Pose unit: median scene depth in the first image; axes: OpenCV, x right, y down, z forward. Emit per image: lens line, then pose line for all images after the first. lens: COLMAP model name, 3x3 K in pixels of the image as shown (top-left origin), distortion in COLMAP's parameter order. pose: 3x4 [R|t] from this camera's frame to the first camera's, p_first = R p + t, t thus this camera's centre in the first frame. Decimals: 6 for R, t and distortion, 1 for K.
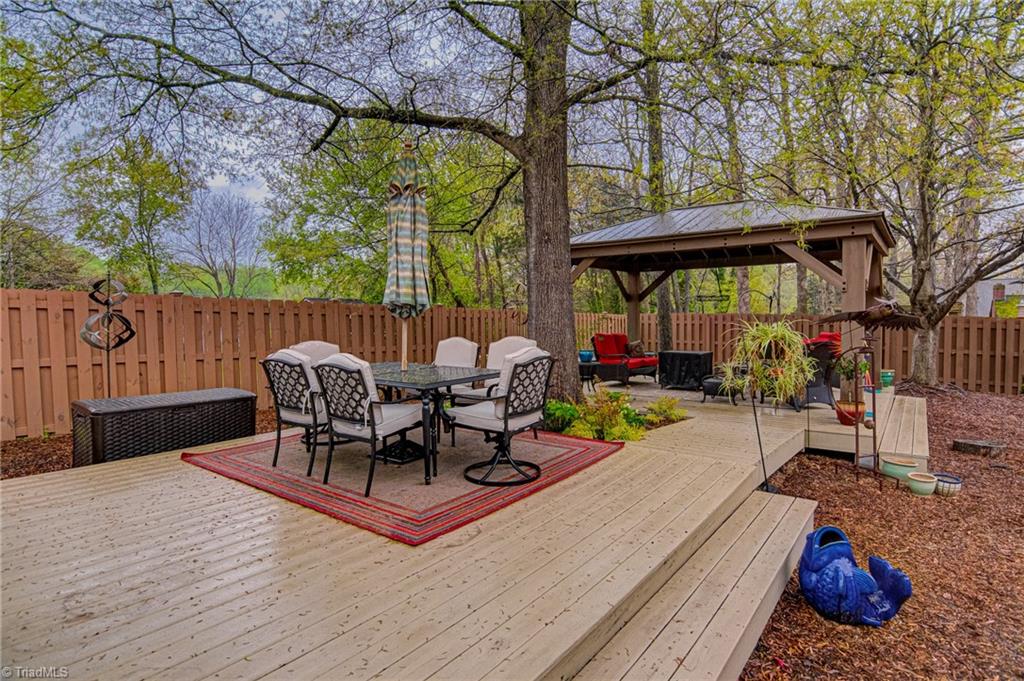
lens RADIAL K [[530.0, 0, 518.1], [0, 530.0, 346.2], [0, 0, 1]] dist [-0.004206, -0.001361]
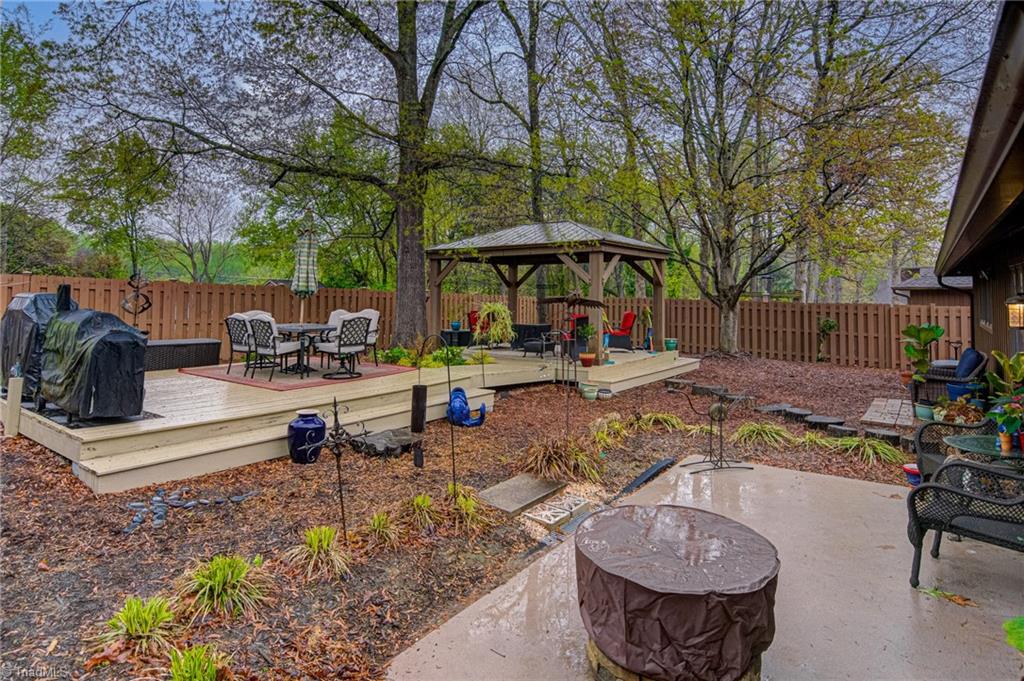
lens RADIAL K [[551.5, 0, 509.0], [0, 551.5, 267.9], [0, 0, 1]] dist [-0.001289, 0.000716]
pose [[0.999855, 0.012713, 0.011308, 0.327334], [-0.011406, 0.993982, -0.108946, 0.030105], [-0.012625, 0.108801, 0.993983, -0.641733]]
